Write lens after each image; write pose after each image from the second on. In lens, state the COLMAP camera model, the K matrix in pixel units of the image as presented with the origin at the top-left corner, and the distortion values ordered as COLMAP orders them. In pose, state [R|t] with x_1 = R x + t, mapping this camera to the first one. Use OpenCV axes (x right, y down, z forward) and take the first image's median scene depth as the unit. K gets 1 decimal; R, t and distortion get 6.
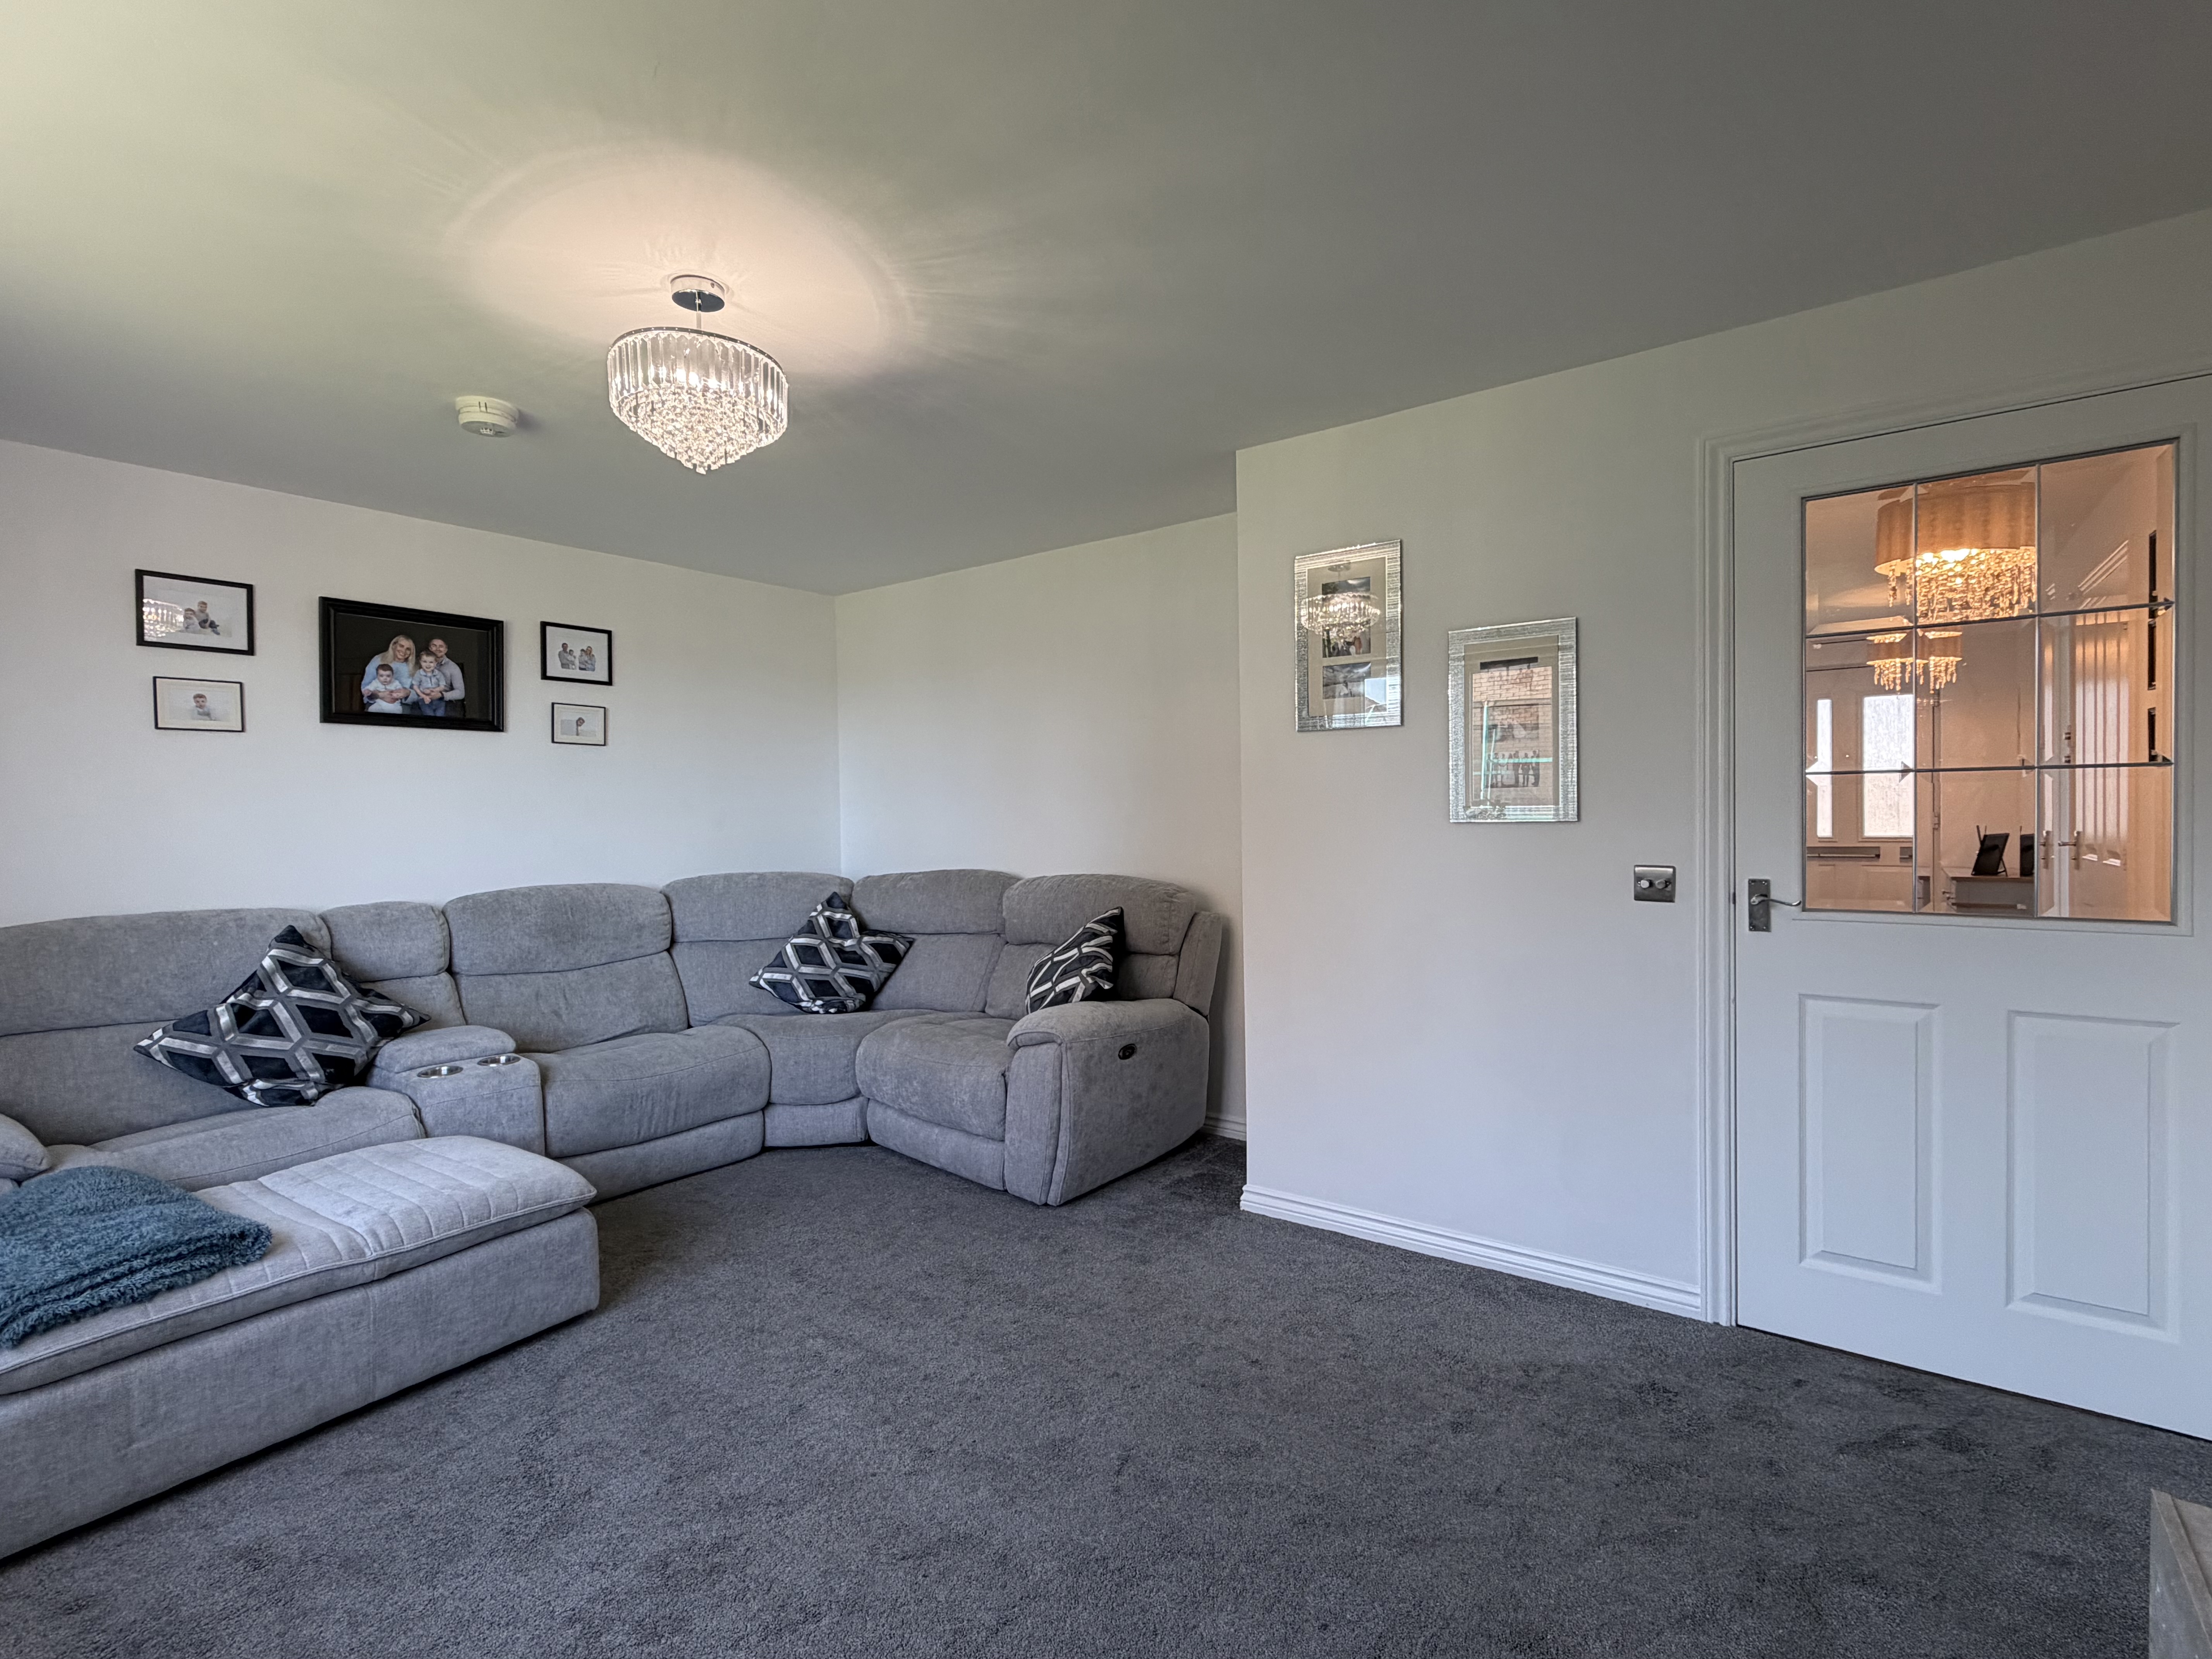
lens RADIAL K [[1025.1, 0, 1101.4], [0, 1025.1, 823.8], [0, 0, 1]] dist [0.002918, 0.000222]
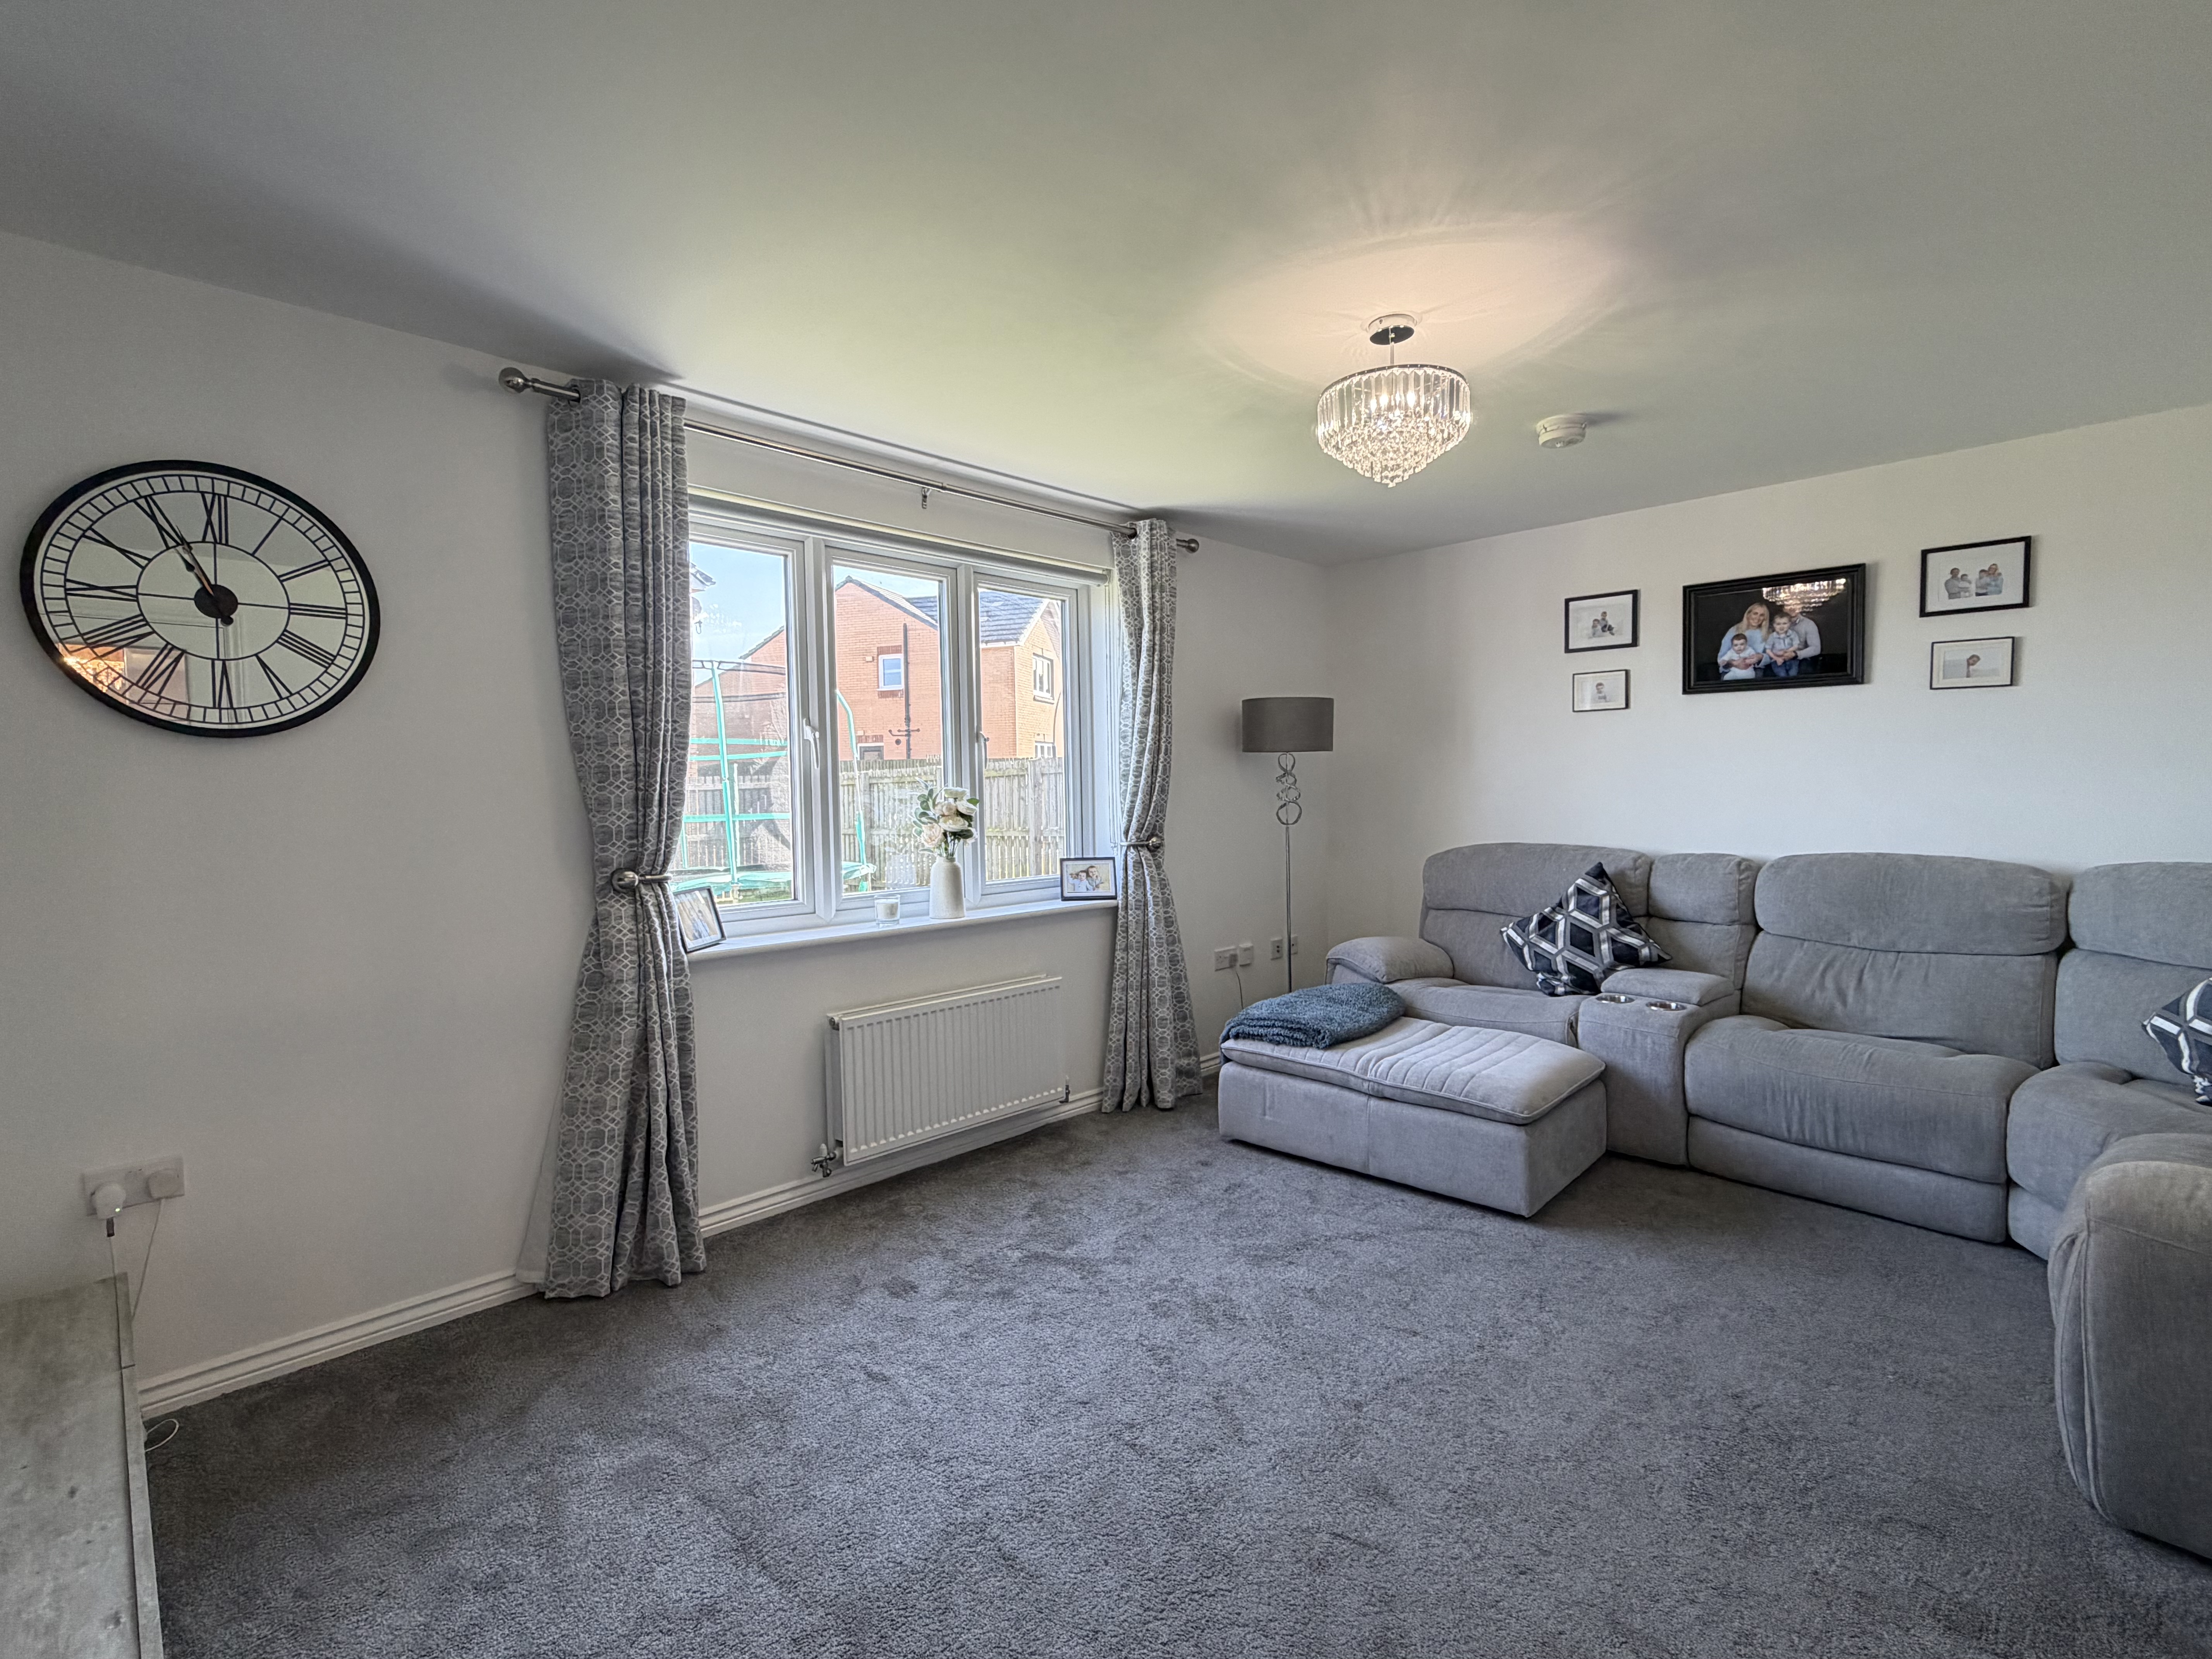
lens RADIAL K [[1025.1, 0, 1097.6], [0, 1025.1, 823.6], [0, 0, 1]] dist [0.002918, 0.000222]
pose [[-0.133309, 0.055881, -0.989498, 0.509658], [0.000447, 0.998412, 0.056325, -0.019084], [0.991074, 0.007066, -0.133122, 0.519408]]
